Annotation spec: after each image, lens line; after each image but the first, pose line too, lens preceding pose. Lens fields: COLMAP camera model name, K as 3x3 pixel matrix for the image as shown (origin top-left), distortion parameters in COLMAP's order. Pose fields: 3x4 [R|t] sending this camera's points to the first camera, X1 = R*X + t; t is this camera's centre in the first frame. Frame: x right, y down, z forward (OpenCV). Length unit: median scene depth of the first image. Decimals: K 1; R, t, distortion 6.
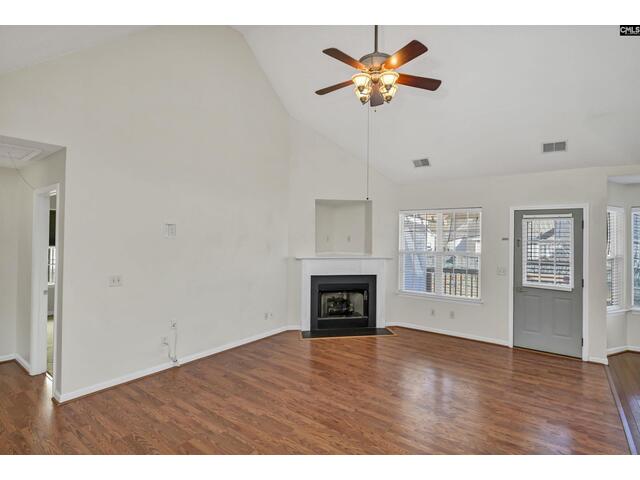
lens RADIAL K [[320.9, 0, 326.0], [0, 320.9, 238.7], [0, 0, 1]] dist [-0.004330, -0.000686]
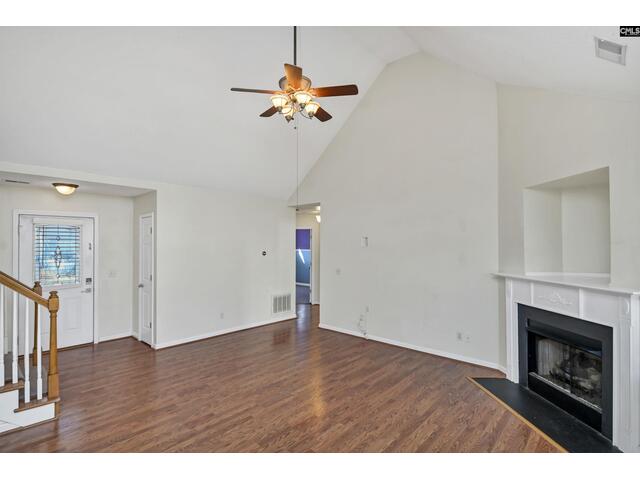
lens RADIAL K [[318.1, 0, 322.8], [0, 318.1, 234.2], [0, 0, 1]] dist [-0.003007, -0.001153]
pose [[-0.087009, -0.047180, -0.995090, 1.024570], [-0.006824, 0.998883, -0.046763, 0.005001], [0.996184, 0.002722, -0.087234, 0.984484]]
